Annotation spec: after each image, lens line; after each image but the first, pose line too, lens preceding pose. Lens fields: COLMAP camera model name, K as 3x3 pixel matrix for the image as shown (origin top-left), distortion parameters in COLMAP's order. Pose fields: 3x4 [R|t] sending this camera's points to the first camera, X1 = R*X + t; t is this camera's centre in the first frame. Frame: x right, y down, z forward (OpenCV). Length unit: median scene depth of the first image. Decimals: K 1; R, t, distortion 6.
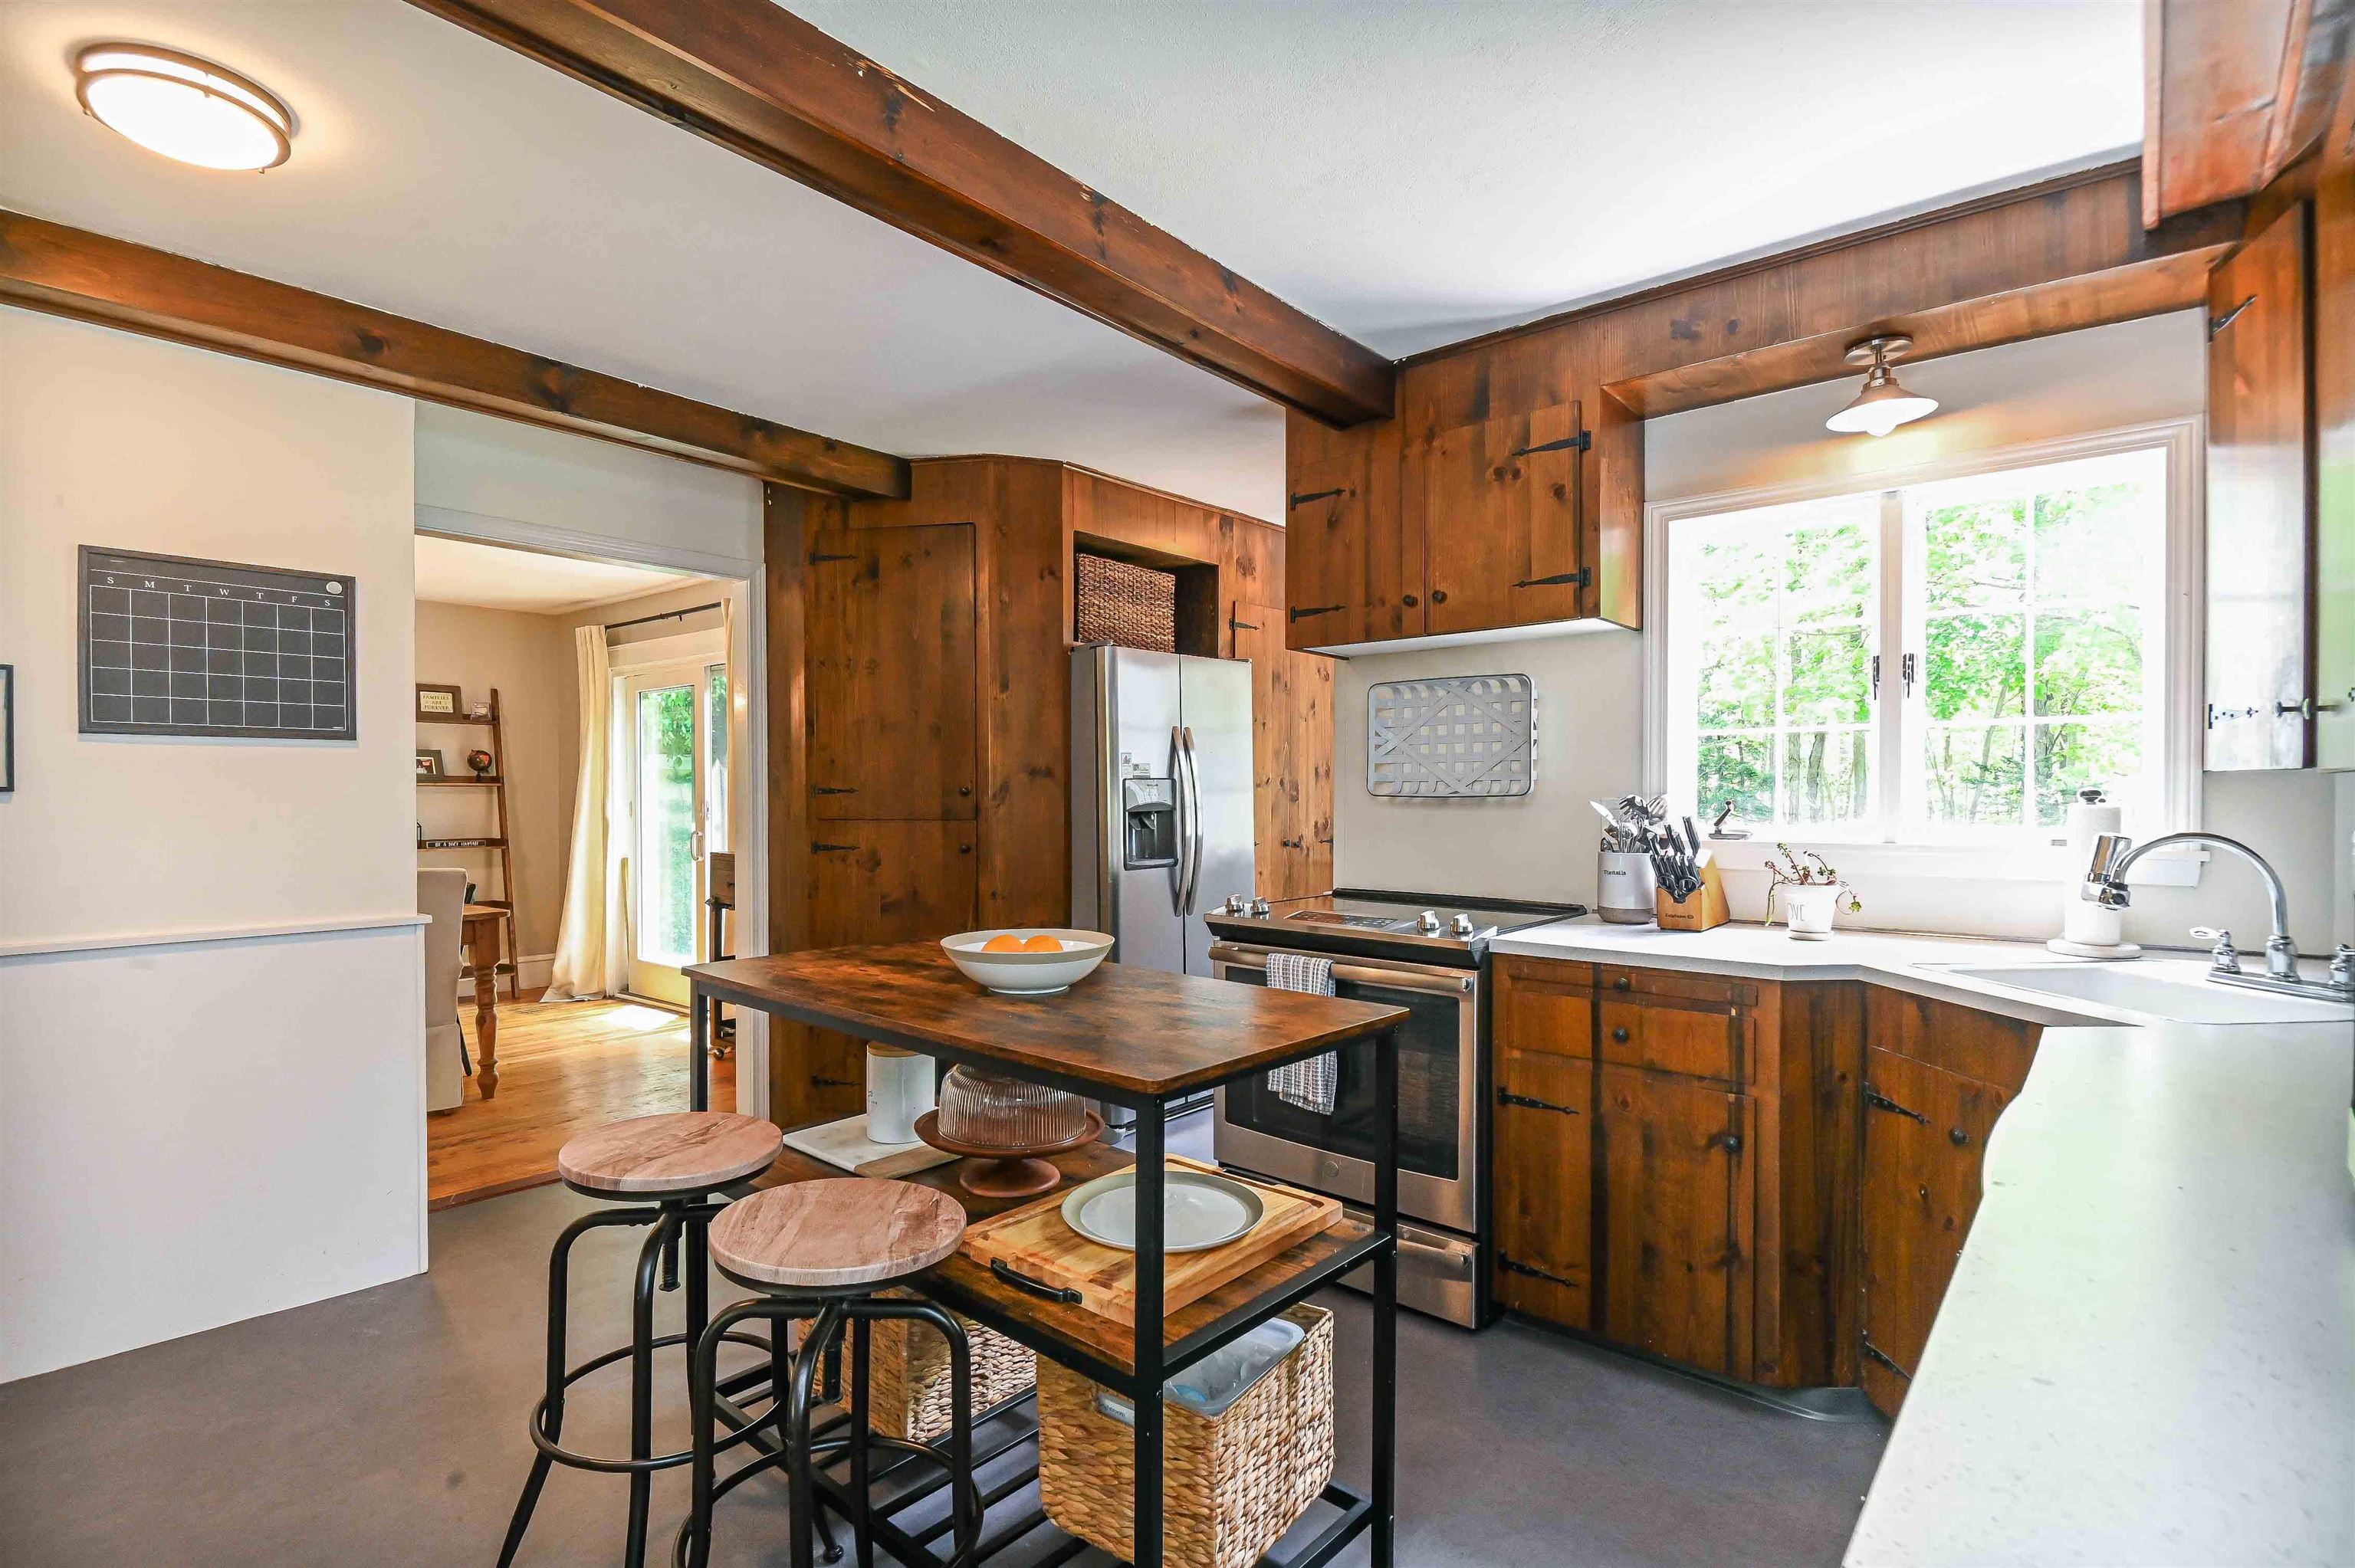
lens RADIAL K [[1131.0, 0, 1161.3], [0, 1131.0, 805.9], [0, 0, 1]] dist [0.021434, -0.023589]
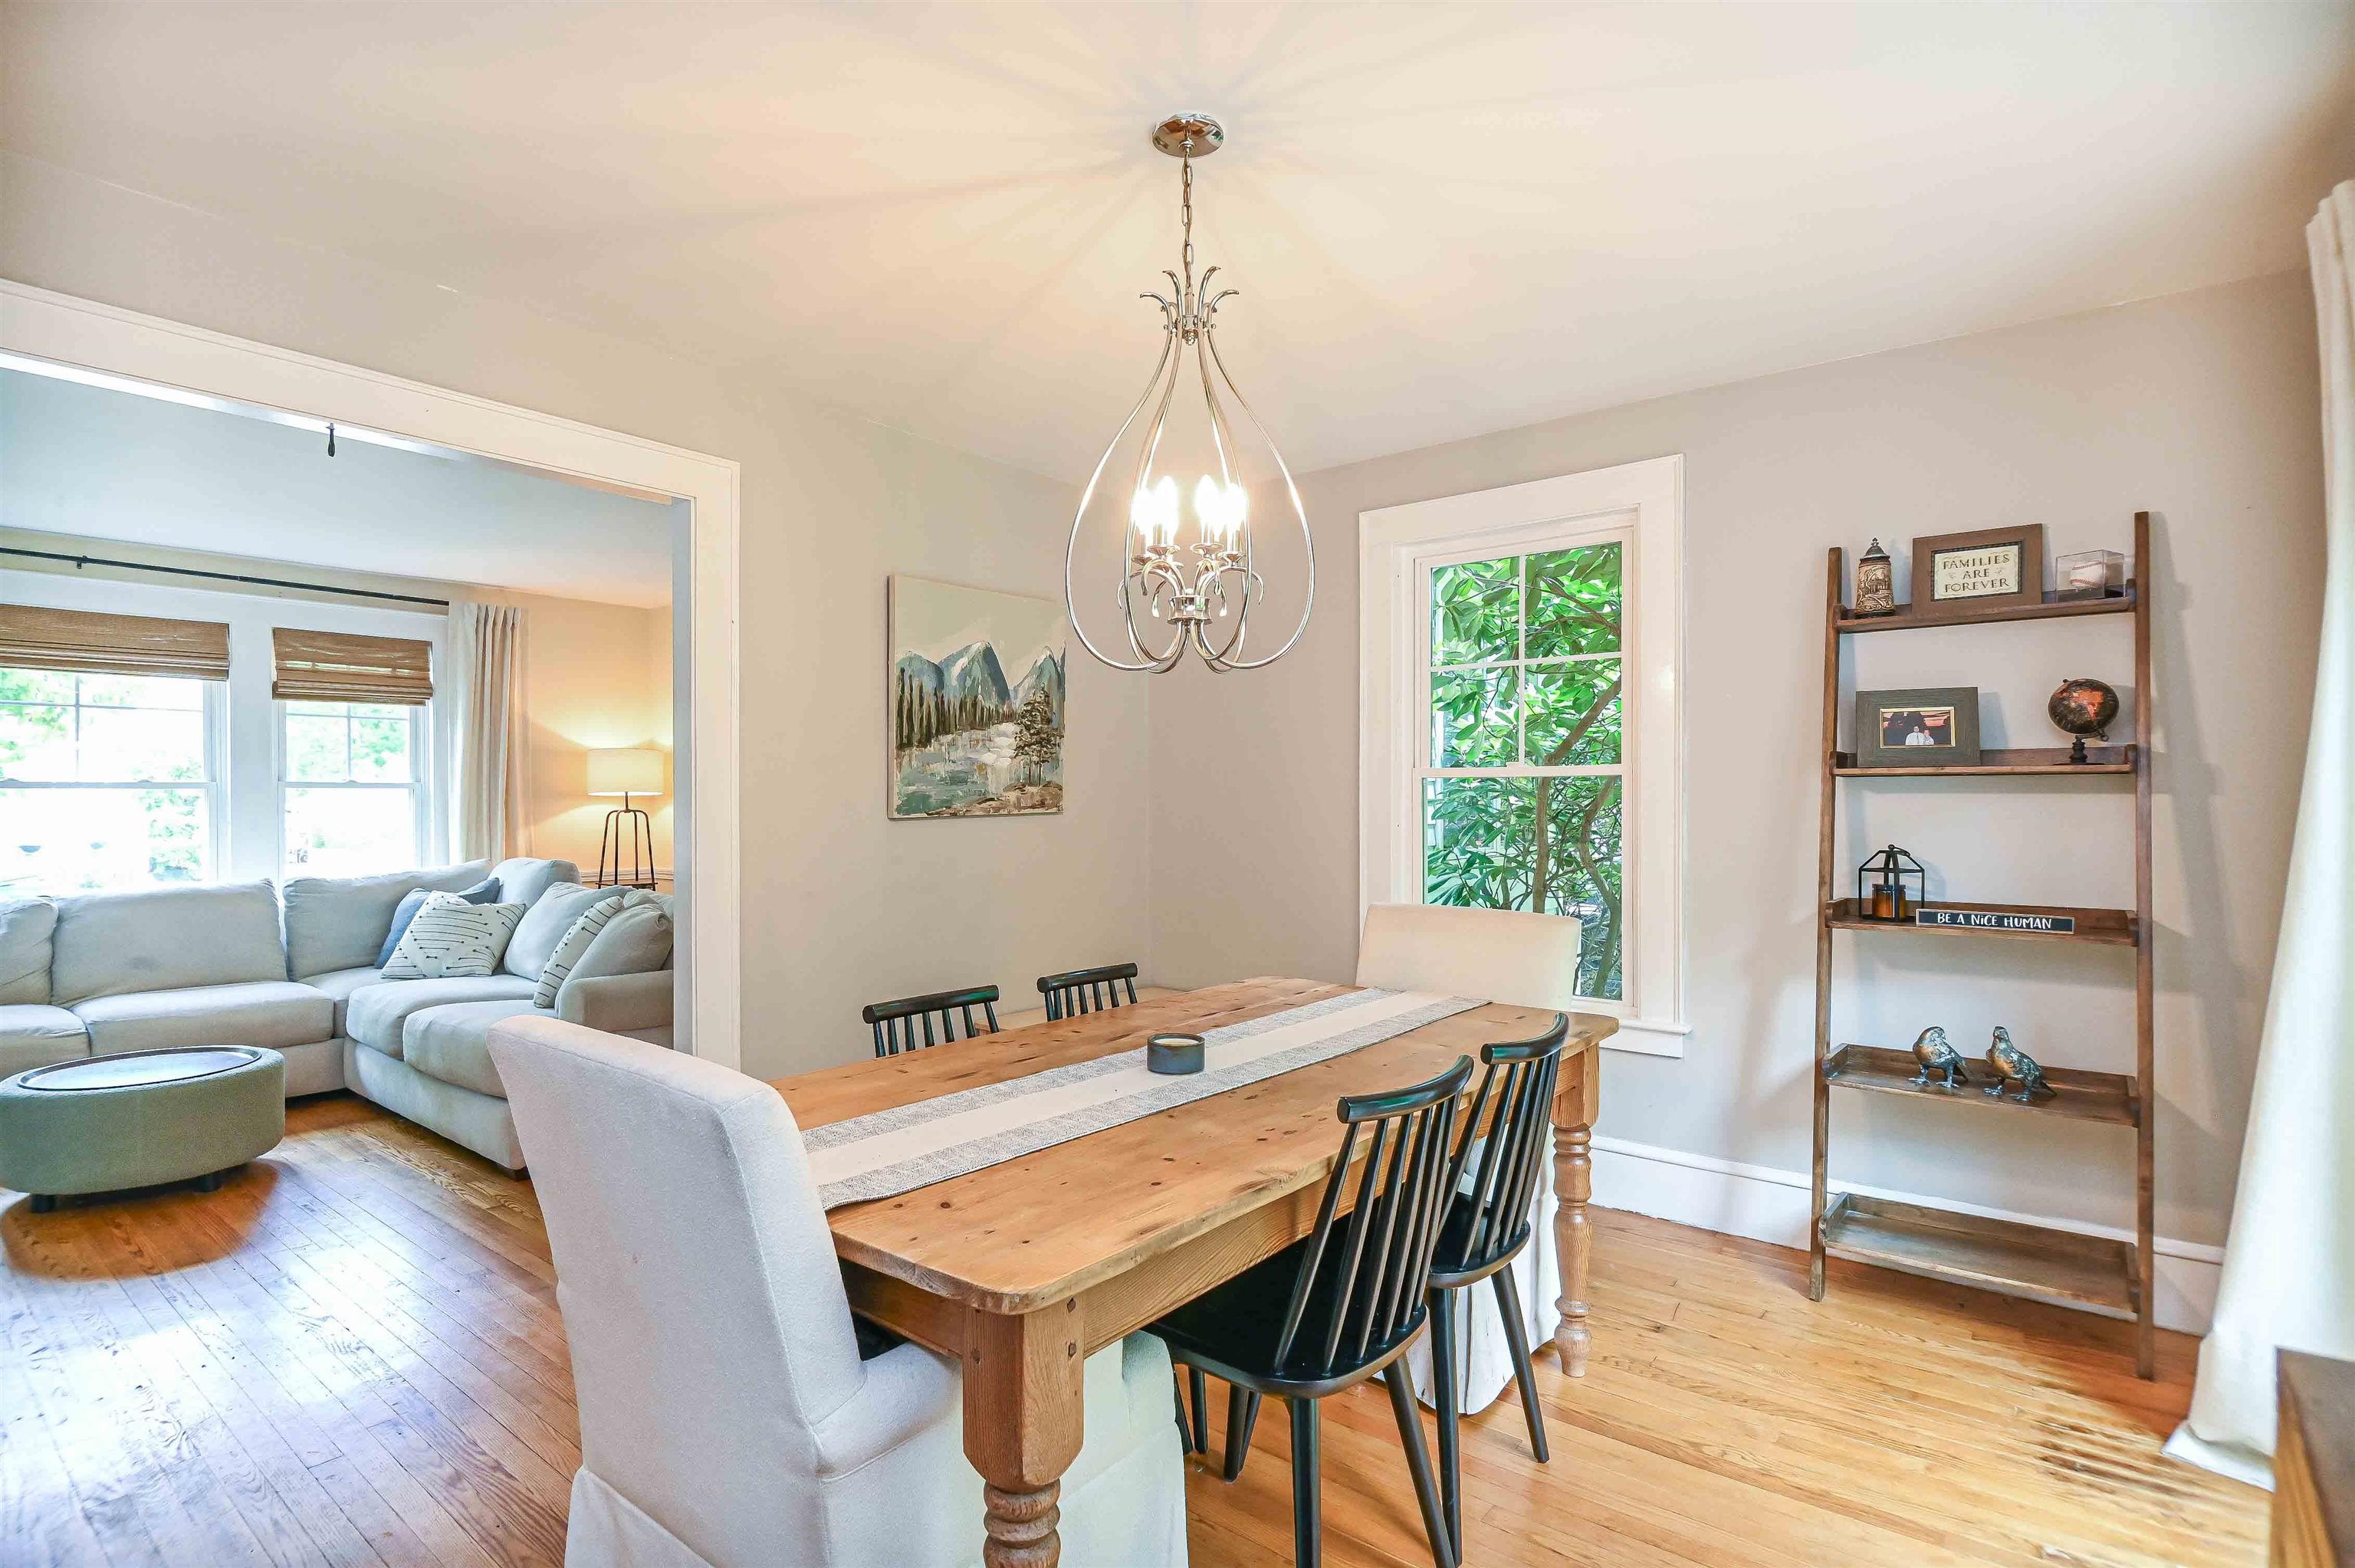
lens RADIAL K [[1131.0, 0, 1161.3], [0, 1131.0, 805.9], [0, 0, 1]] dist [0.021434, -0.023589]
pose [[0.027473, 0.005223, -0.999609, -0.493965], [-0.009158, 0.999946, 0.004973, -0.012119], [0.999581, 0.009018, 0.027519, 1.485452]]
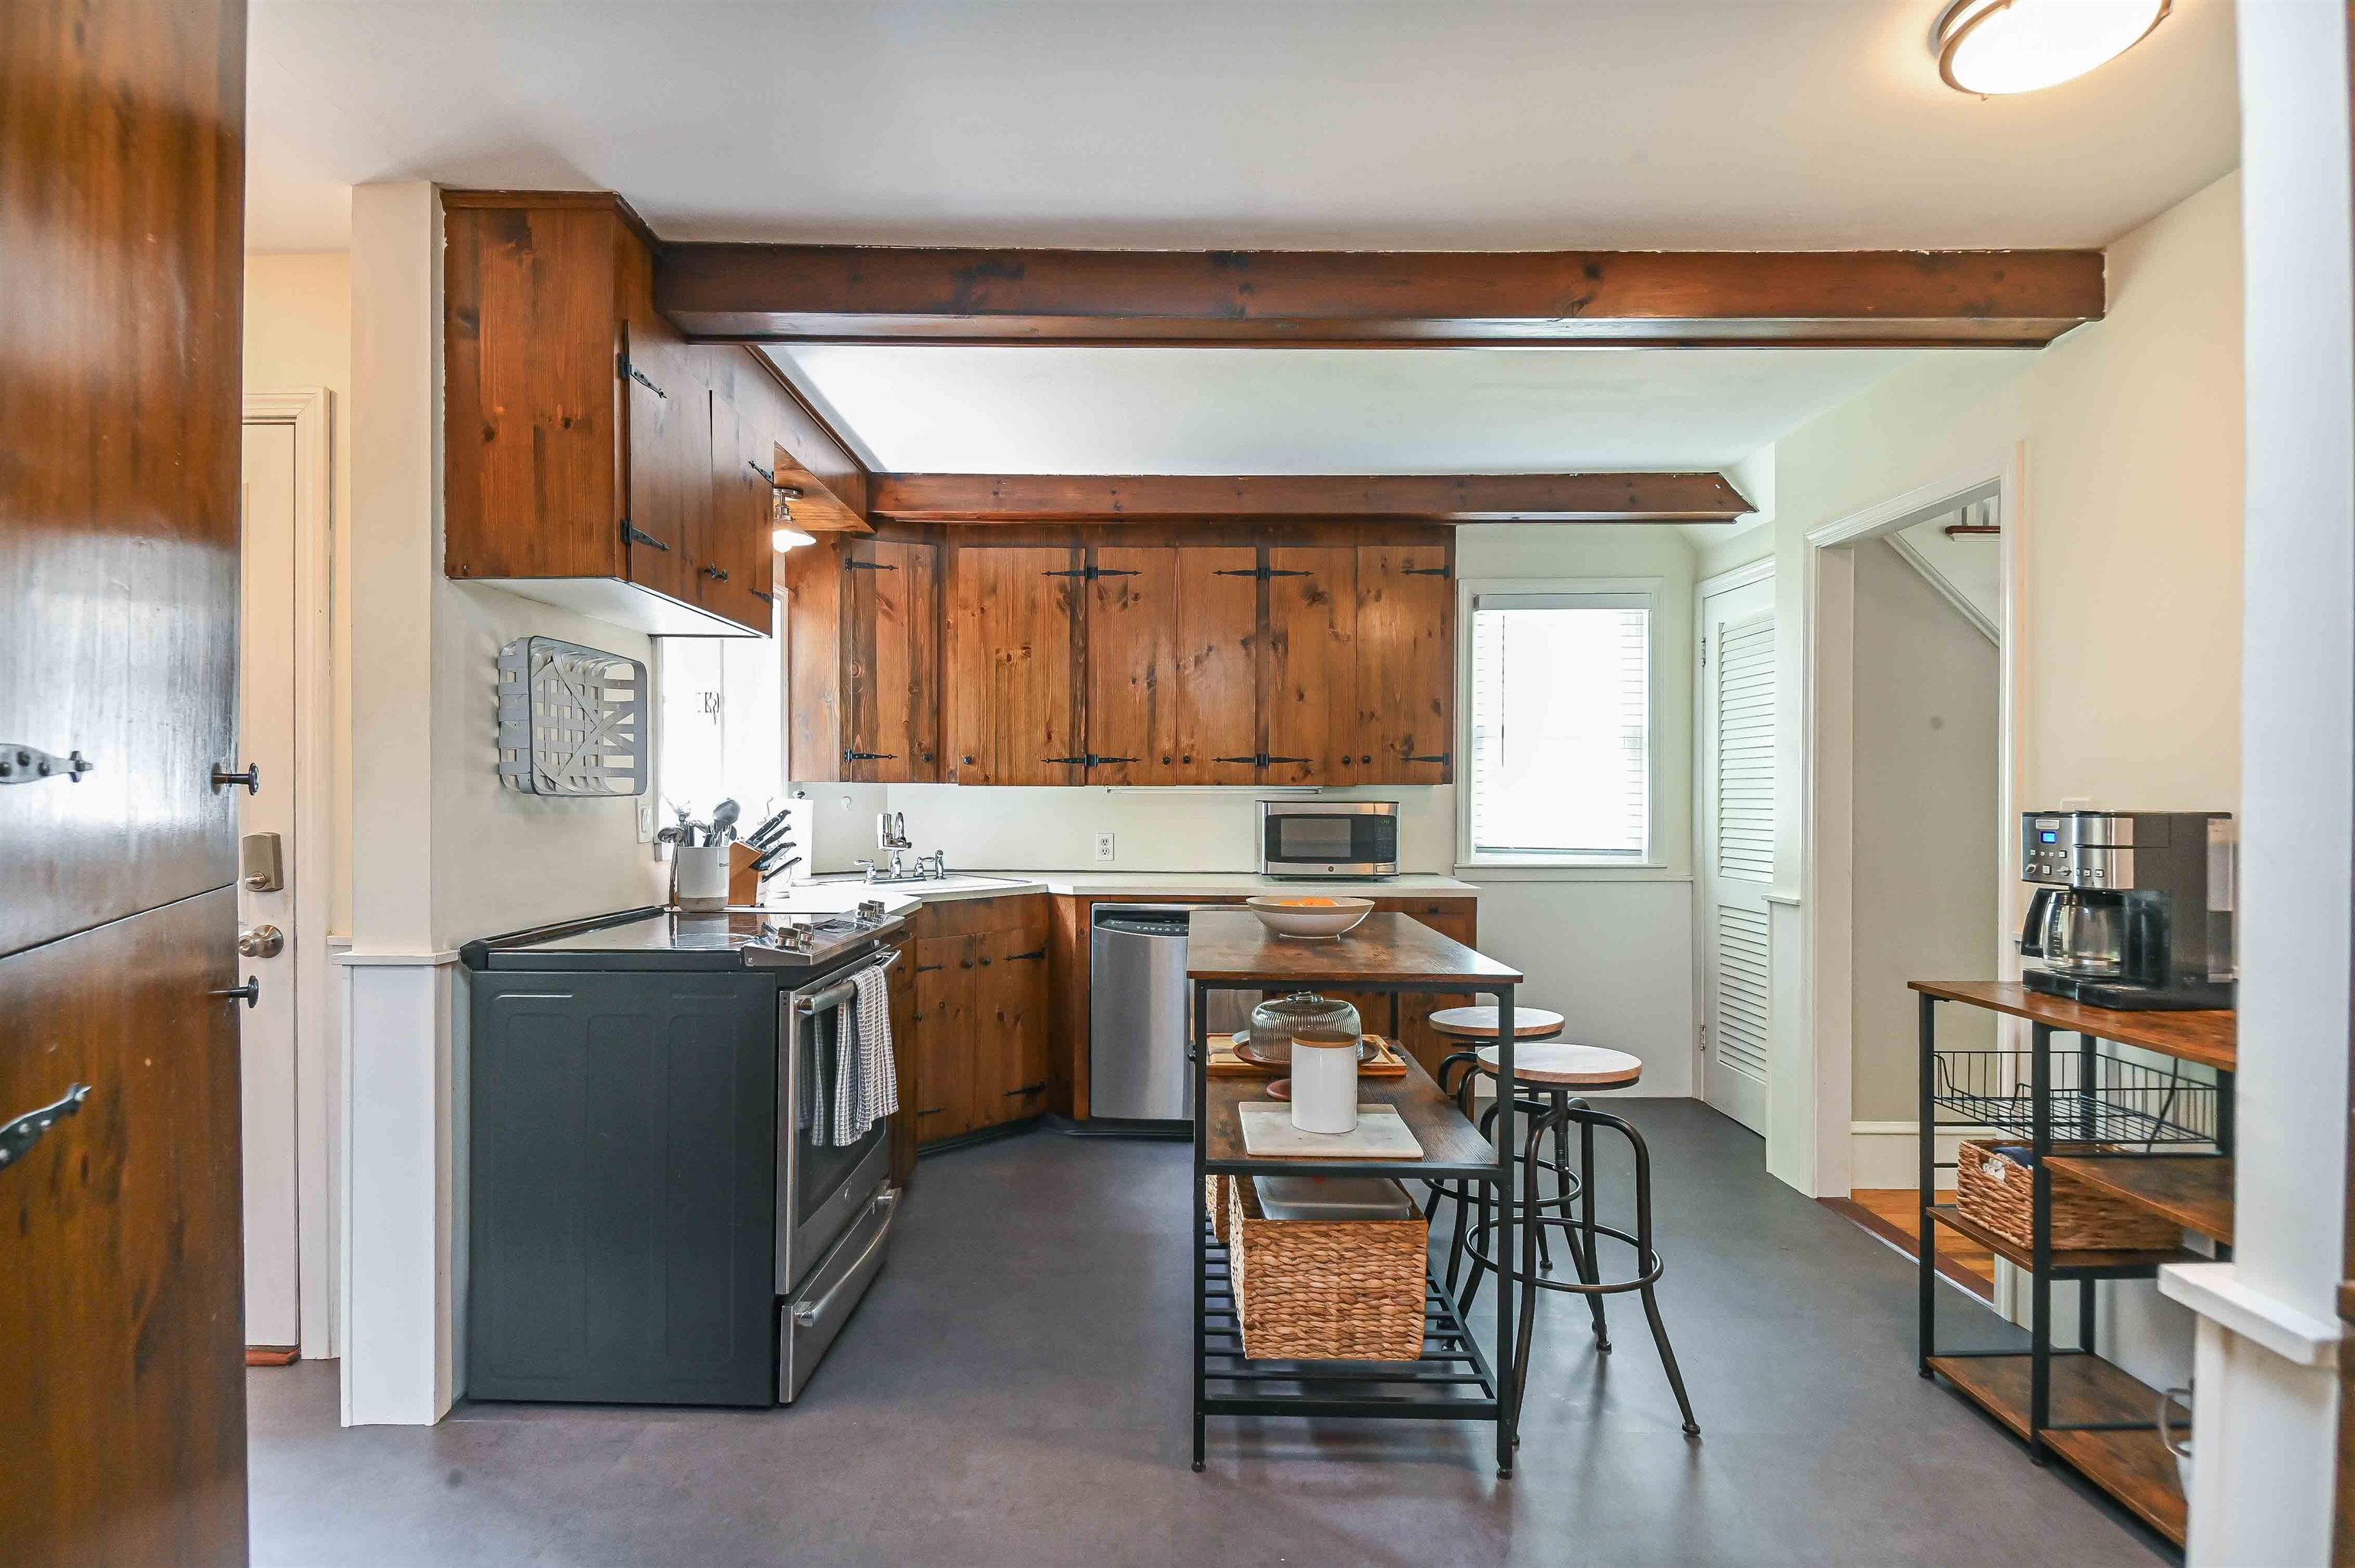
lens RADIAL K [[1131.0, 0, 1161.3], [0, 1131.0, 805.9], [0, 0, 1]] dist [0.021434, -0.023589]
pose [[-0.645395, -0.008365, 0.763803, -0.636069], [0.004454, 0.999882, 0.014715, -0.009758], [-0.763836, 0.012899, -0.645282, 1.230566]]
